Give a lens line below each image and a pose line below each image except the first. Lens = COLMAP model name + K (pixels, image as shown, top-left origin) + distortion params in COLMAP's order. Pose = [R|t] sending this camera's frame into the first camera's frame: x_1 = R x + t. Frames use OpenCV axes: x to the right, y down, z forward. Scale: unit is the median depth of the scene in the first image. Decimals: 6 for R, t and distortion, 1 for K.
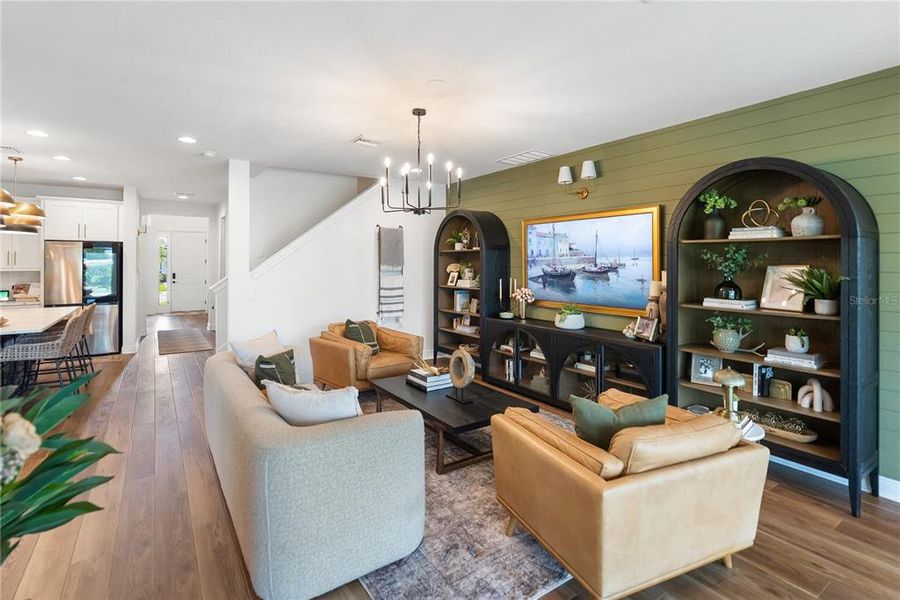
lens RADIAL K [[430.5, 0, 432.9], [0, 430.5, 263.0], [0, 0, 1]] dist [-0.002363, -0.000243]
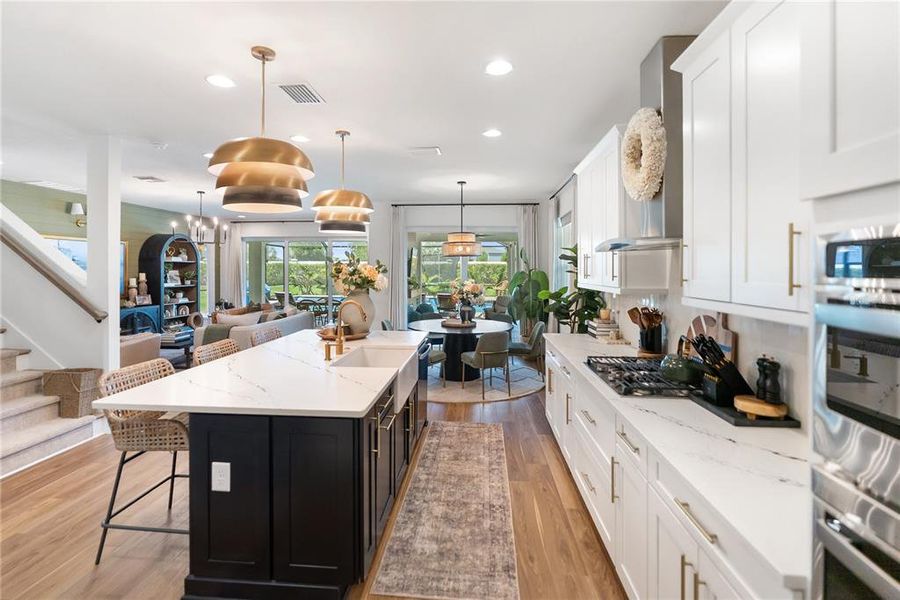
lens RADIAL K [[427.8, 0, 447.7], [0, 427.8, 267.8], [0, 0, 1]] dist [0.002158, 0.000746]
pose [[-0.790243, -0.001029, 0.612793, -1.398292], [-0.002303, 0.999997, -0.001290, -0.005714], [-0.612790, -0.002431, -0.790242, 1.227841]]
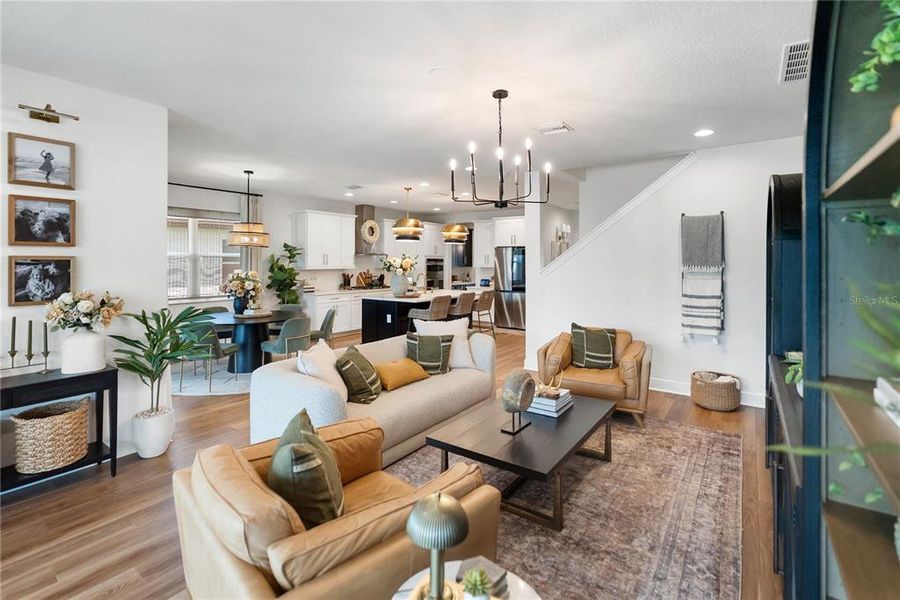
lens RADIAL K [[419.1, 0, 444.1], [0, 419.1, 264.6], [0, 0, 1]] dist [-0.001493, 0.000181]
pose [[0.360884, 0.005899, -0.932592, 0.493956], [-0.002682, 0.999982, 0.005287, 0.001299], [0.932607, 0.000593, 0.360893, 0.376437]]
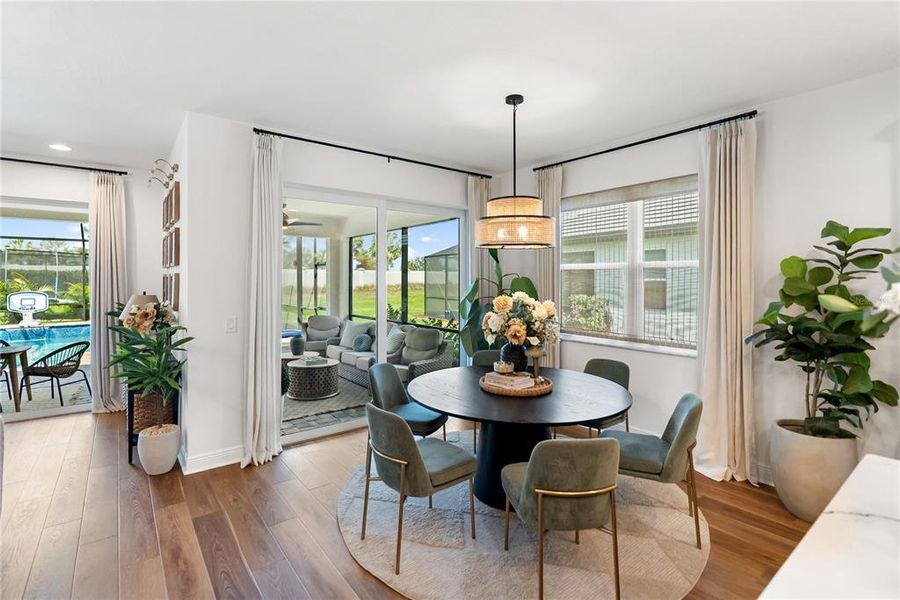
lens RADIAL K [[425.9, 0, 448.5], [0, 425.9, 277.4], [0, 0, 1]] dist [-0.004842, -0.000033]
pose [[-0.996152, -0.000375, -0.087641, -0.590327], [-0.000383, 1.000000, 0.000080, 0.002051], [0.087641, 0.000113, -0.996152, 0.853477]]
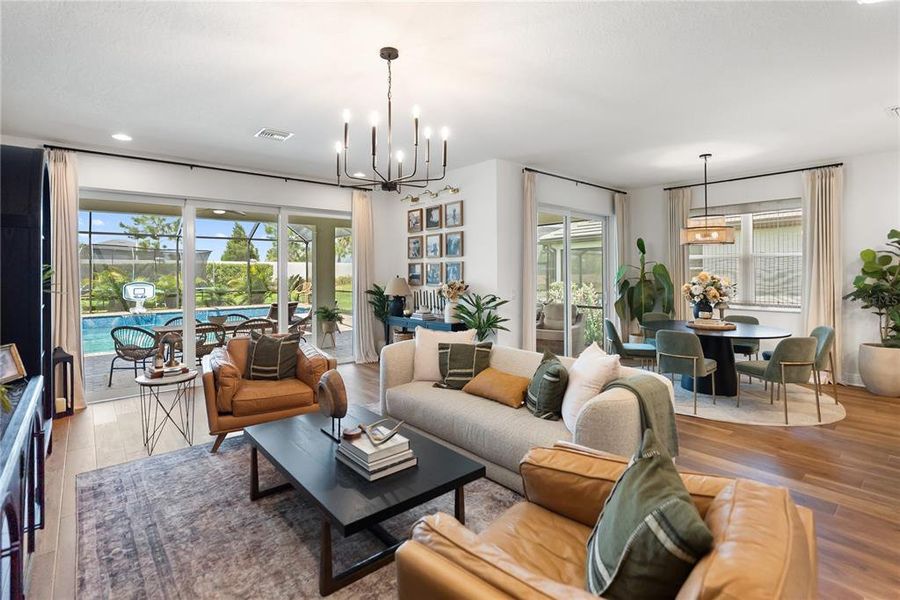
lens RADIAL K [[427.8, 0, 447.7], [0, 427.8, 267.8], [0, 0, 1]] dist [0.002158, 0.000746]
pose [[-0.990267, 0.004462, -0.139109, -0.019373], [0.005039, 0.999980, -0.003796, 0.014586], [0.139090, -0.004460, -0.990270, 1.163664]]
